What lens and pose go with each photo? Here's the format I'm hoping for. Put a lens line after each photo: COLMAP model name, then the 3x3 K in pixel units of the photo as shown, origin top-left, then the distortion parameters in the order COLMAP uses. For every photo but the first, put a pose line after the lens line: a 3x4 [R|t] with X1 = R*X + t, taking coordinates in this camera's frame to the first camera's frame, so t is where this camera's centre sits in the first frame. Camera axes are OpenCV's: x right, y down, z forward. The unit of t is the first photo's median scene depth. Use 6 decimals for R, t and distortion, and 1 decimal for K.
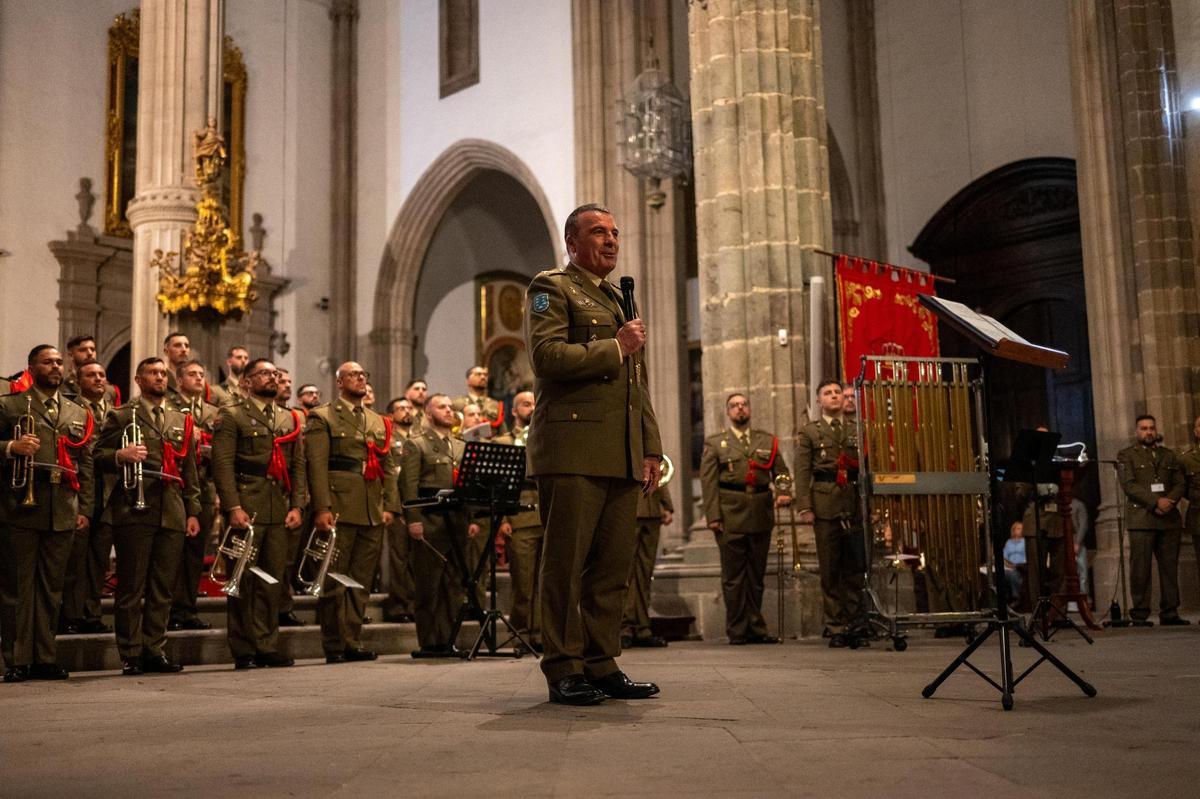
lens RADIAL K [[1381.7, 0, 594.0], [0, 1381.7, 400.8], [0, 0, 1]] dist [0.023507, 0.004240]
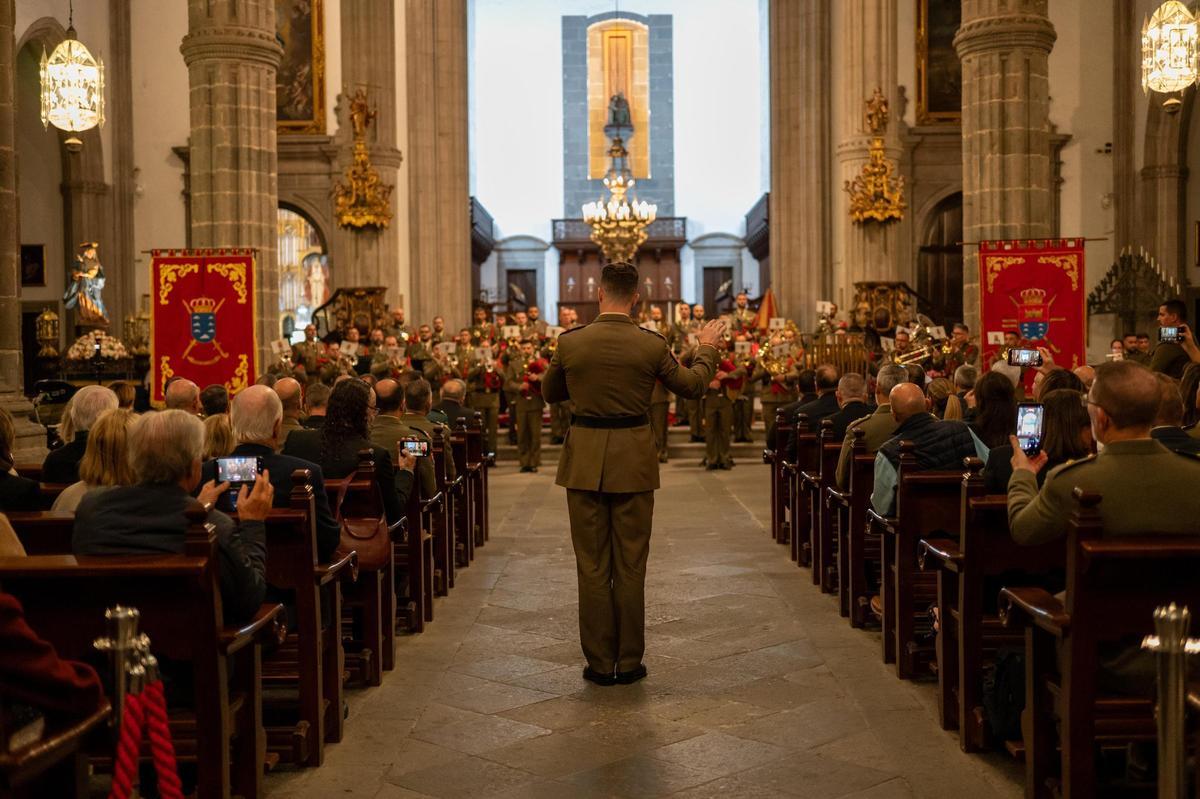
lens RADIAL K [[1355.8, 0, 600.0], [0, 1355.8, 399.5], [0, 0, 1]] dist [-0.008988, 0.037383]
pose [[0.700781, 0.035864, -0.712474, 0.948863], [0.096206, 0.984861, 0.144201, -0.183023], [0.706859, -0.169598, 0.686722, -0.460872]]
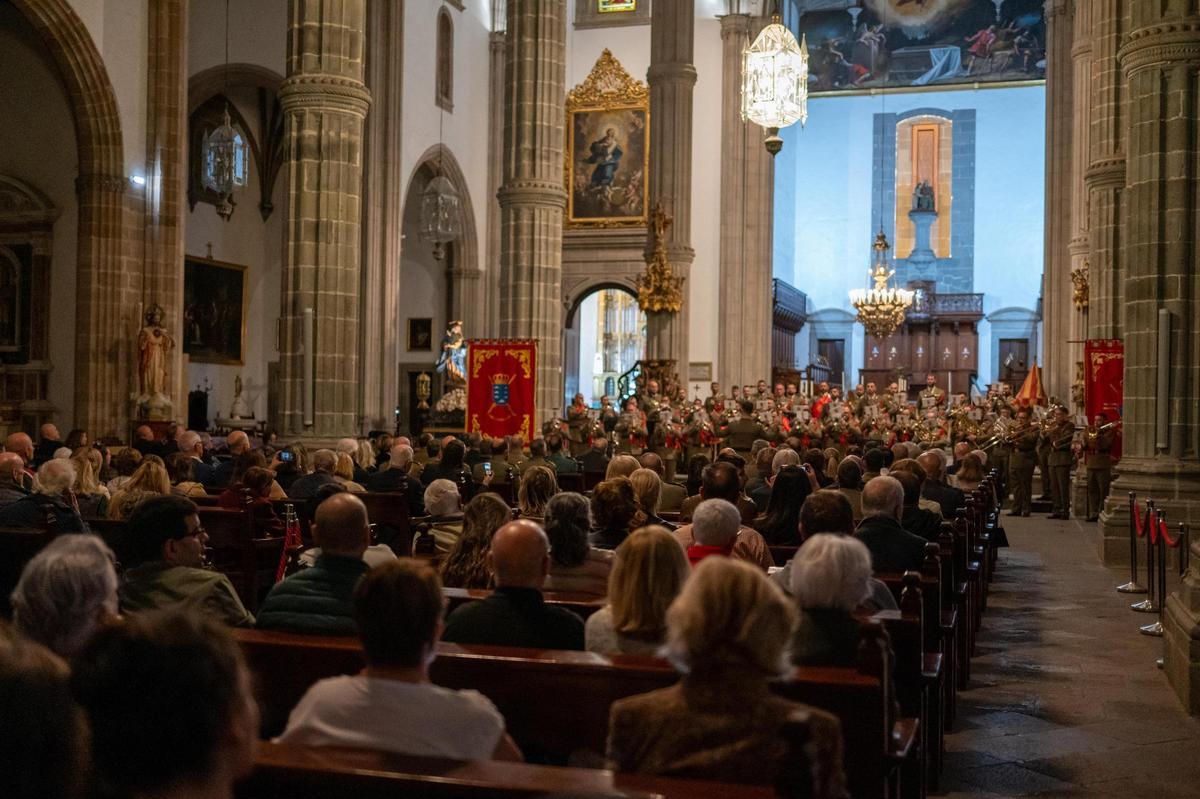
lens RADIAL K [[1355.8, 0, 600.0], [0, 1355.8, 399.5], [0, 0, 1]] dist [-0.008988, 0.037383]
pose [[0.464928, 0.022785, -0.885055, 1.524695], [0.098496, 0.992132, 0.077282, -0.228805], [0.879853, -0.123105, 0.459026, -0.567424]]
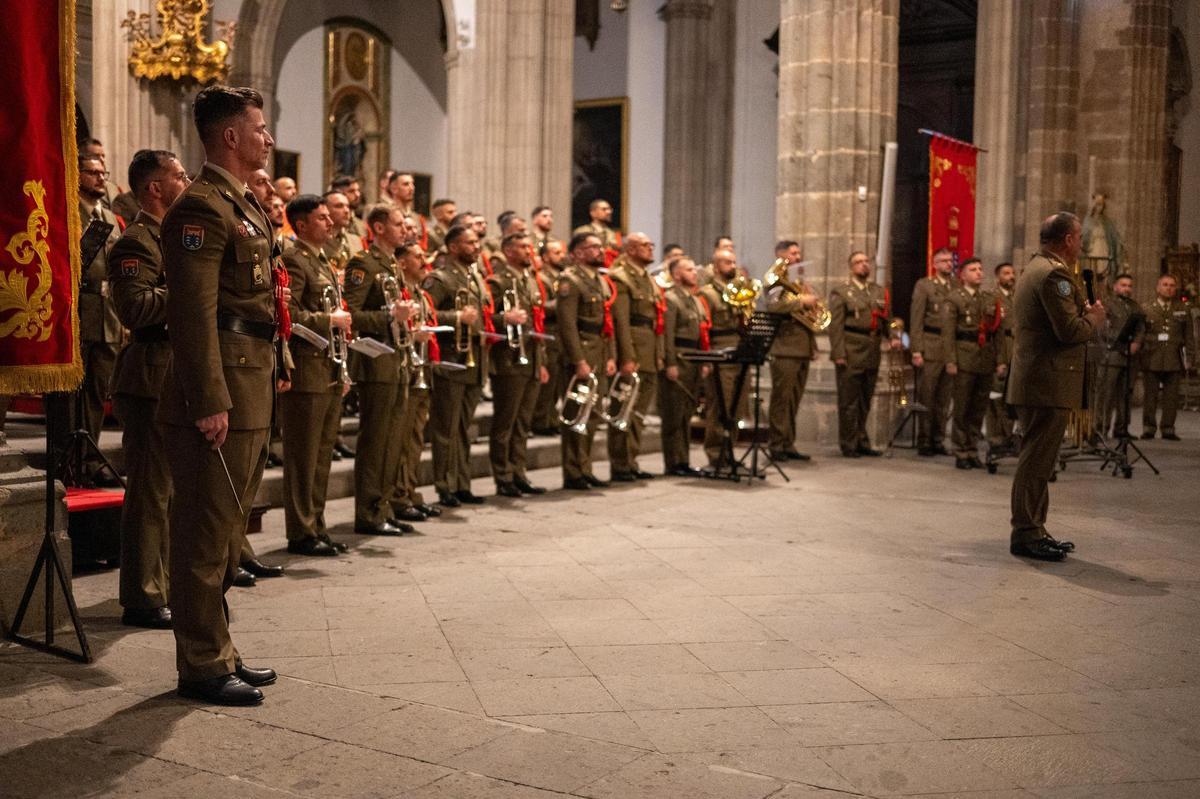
lens RADIAL K [[1378.3, 0, 600.0], [0, 1378.3, 399.5], [0, 0, 1]] dist [0.017928, 0.015979]
pose [[0.972651, 0.027972, 0.230583, -0.337480], [-0.072857, 0.979363, 0.188522, -0.077174], [-0.220551, -0.200166, 0.954616, -0.107919]]
